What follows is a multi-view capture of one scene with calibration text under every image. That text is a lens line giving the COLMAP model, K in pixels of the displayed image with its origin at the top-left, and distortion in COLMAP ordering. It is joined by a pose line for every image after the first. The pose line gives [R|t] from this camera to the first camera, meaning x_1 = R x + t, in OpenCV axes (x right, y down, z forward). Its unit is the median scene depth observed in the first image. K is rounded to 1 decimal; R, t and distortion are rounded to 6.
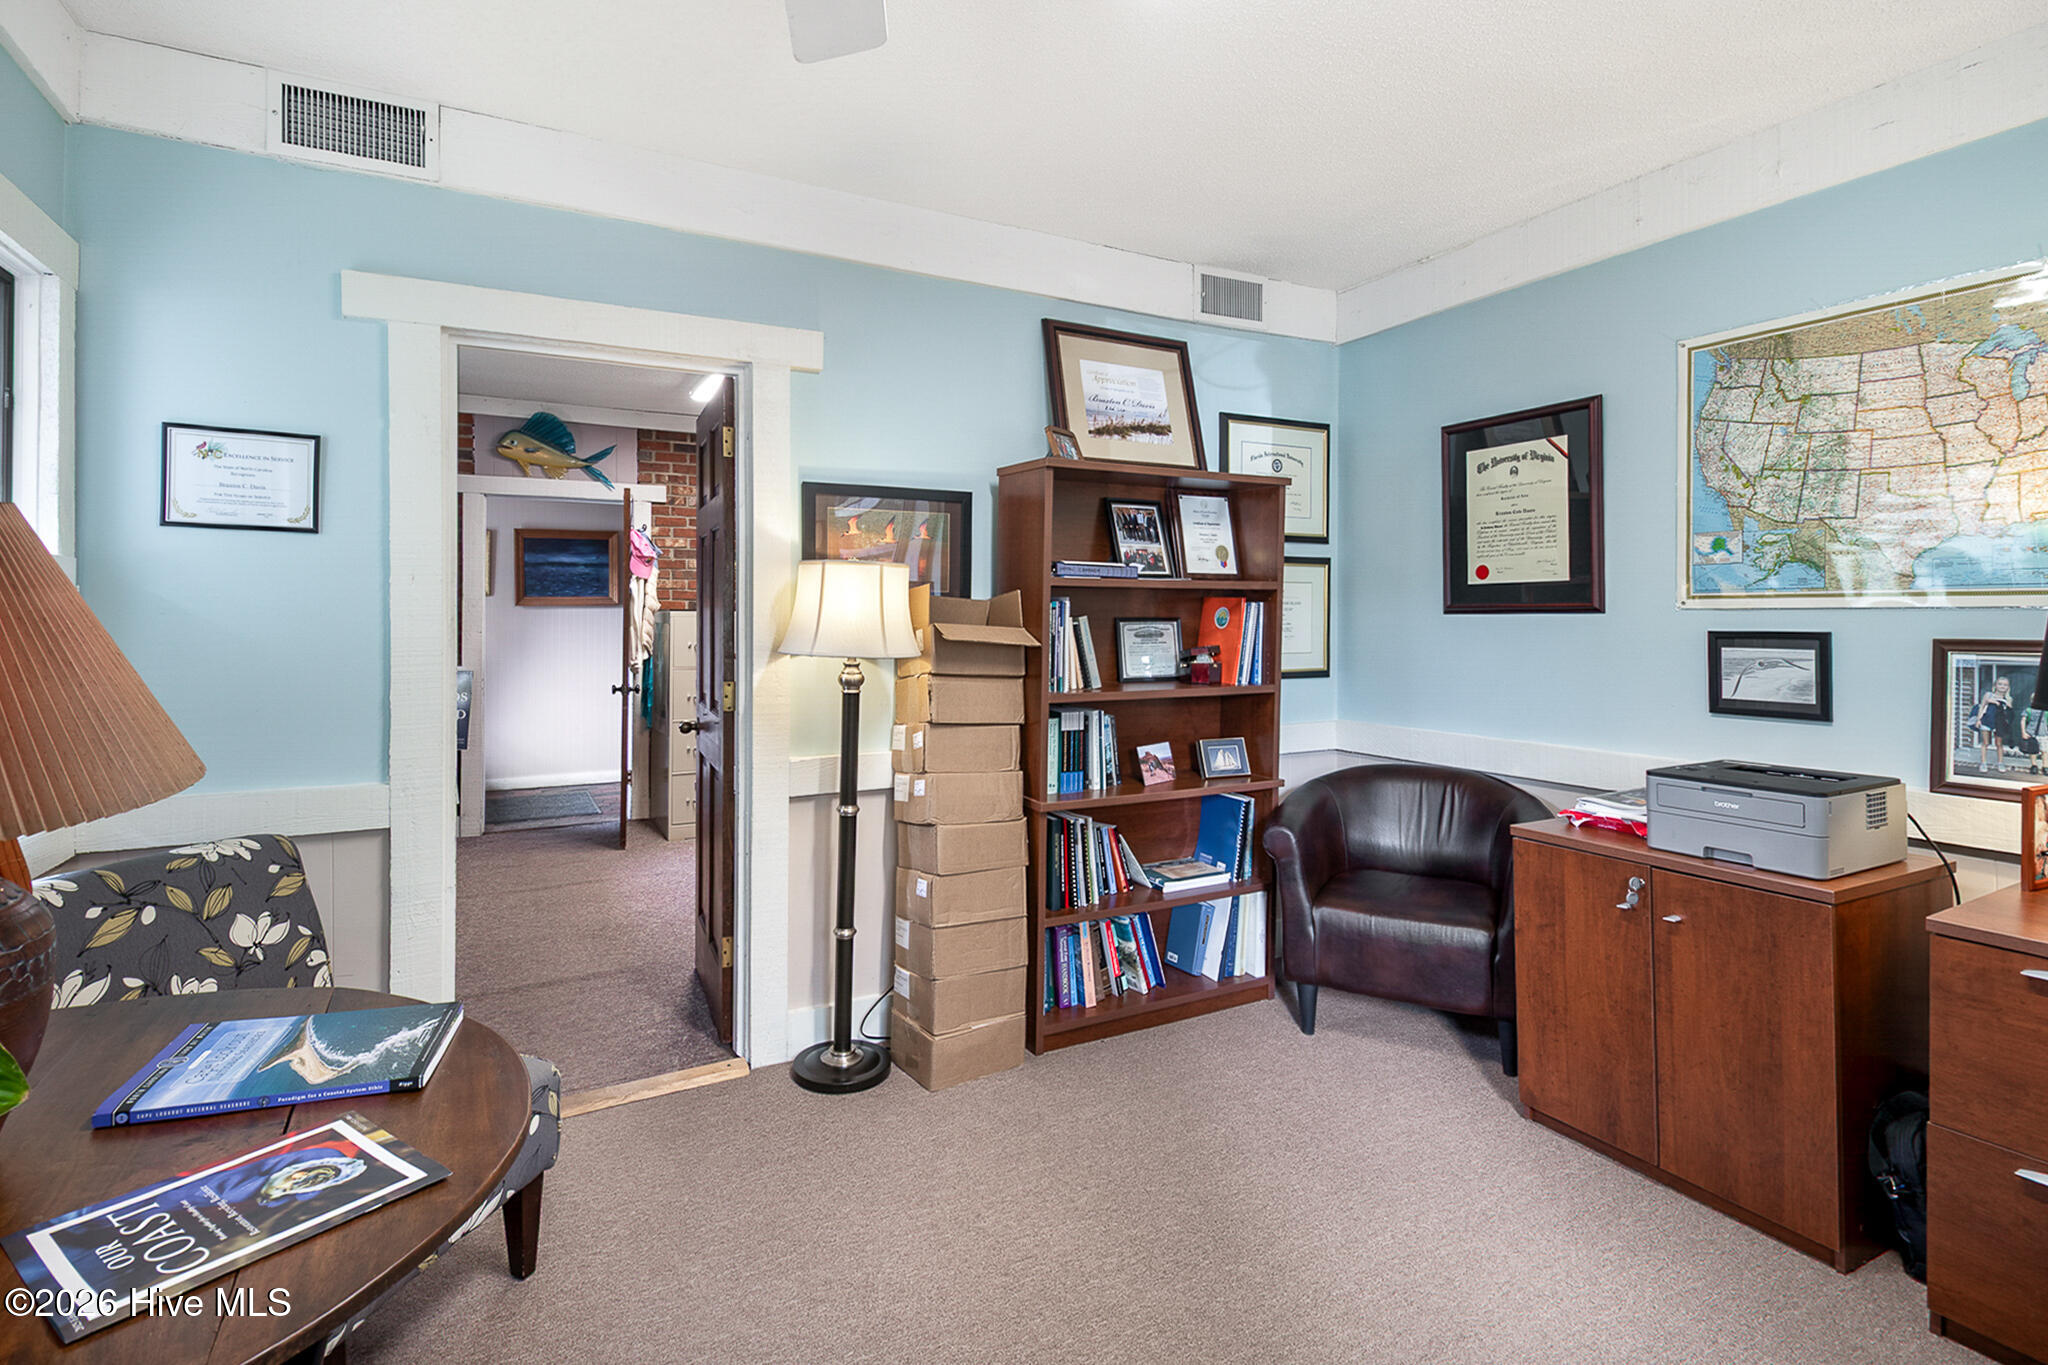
lens RADIAL K [[1004.3, 0, 1010.8], [0, 1004.3, 628.6], [0, 0, 1]] dist [0.053565, -0.025269]
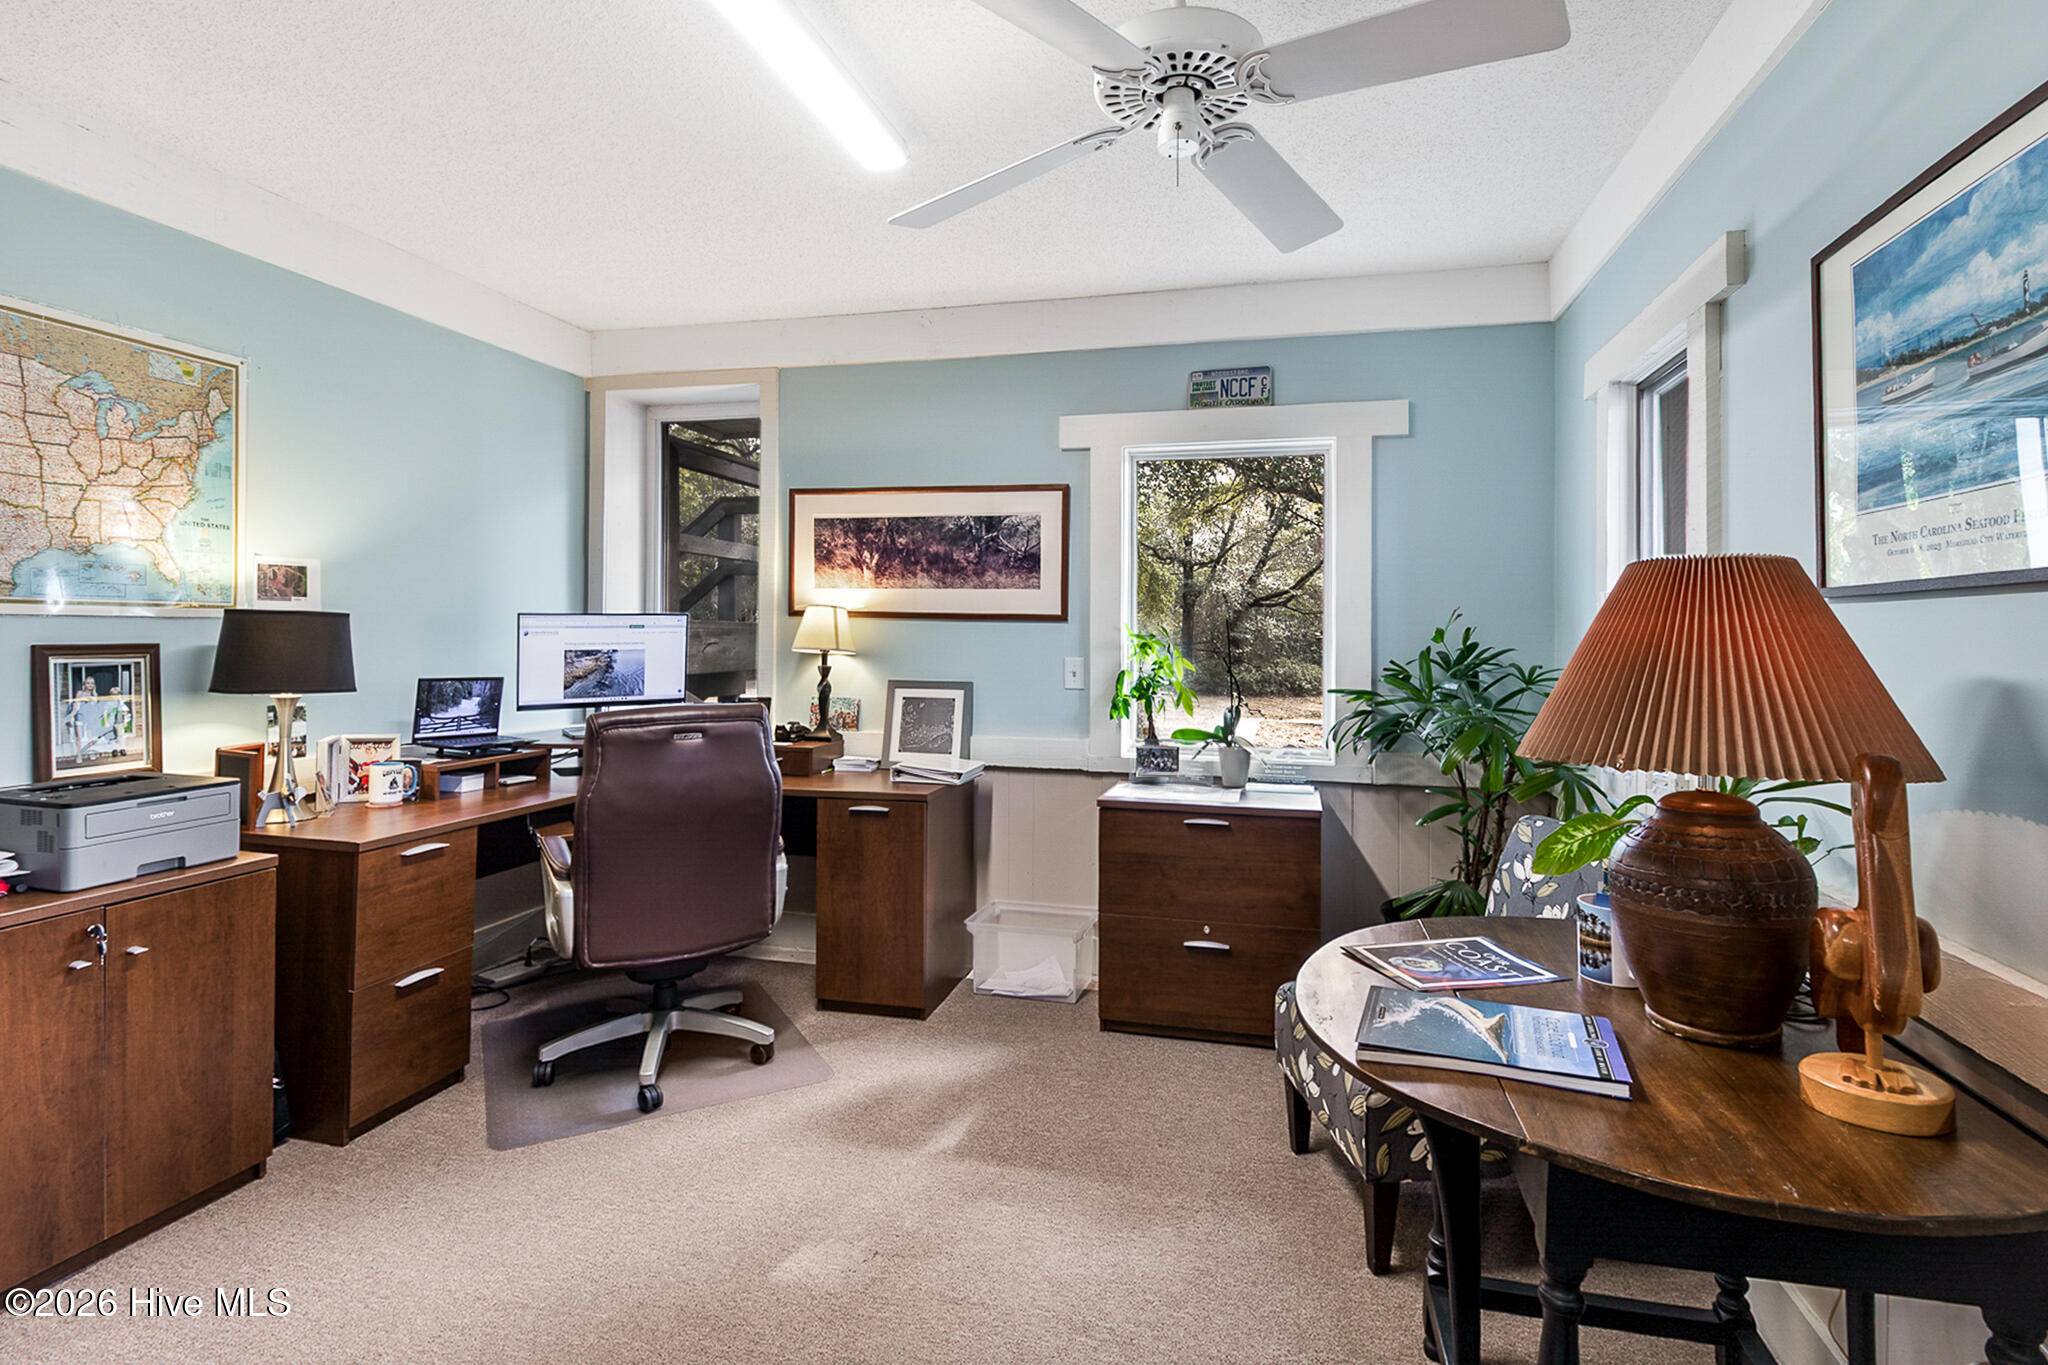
lens RADIAL K [[1004.3, 0, 1010.8], [0, 1004.3, 628.6], [0, 0, 1]] dist [0.053565, -0.025269]
pose [[-0.731264, -0.003124, 0.682088, -0.753637], [-0.002613, 0.999995, 0.001778, -0.015077], [-0.682090, -0.000482, -0.731268, 1.523351]]
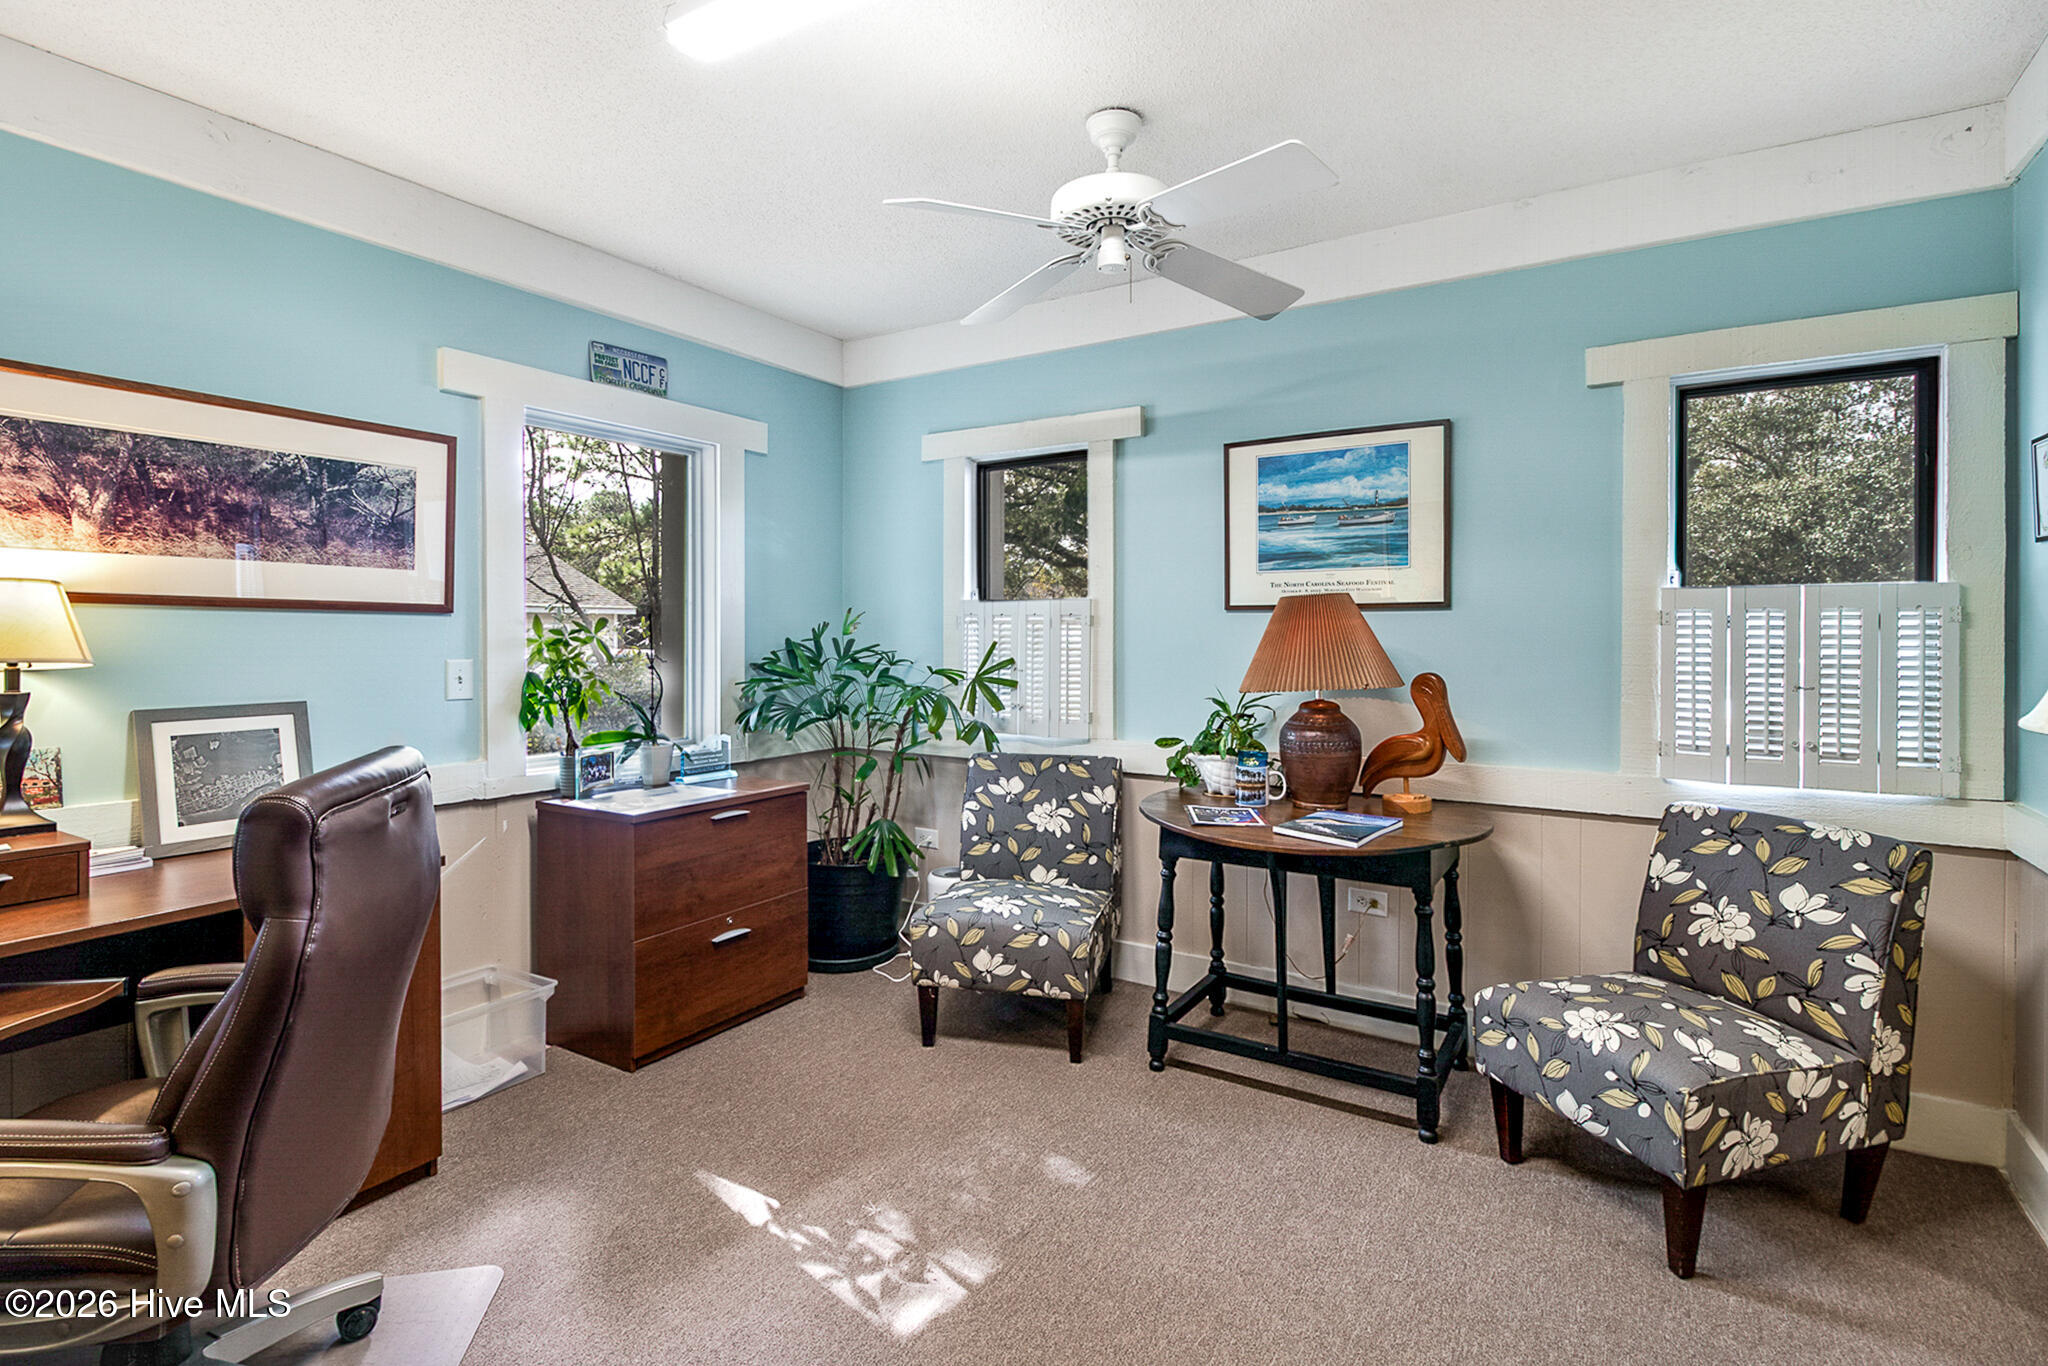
lens RADIAL K [[1004.3, 0, 1010.8], [0, 1004.3, 629.1], [0, 0, 1]] dist [0.053565, -0.025269]
pose [[-0.876787, -0.001774, -0.480875, 0.701979], [-0.006954, 0.999935, 0.008990, -0.022764], [0.480828, 0.011227, -0.876743, 1.819157]]
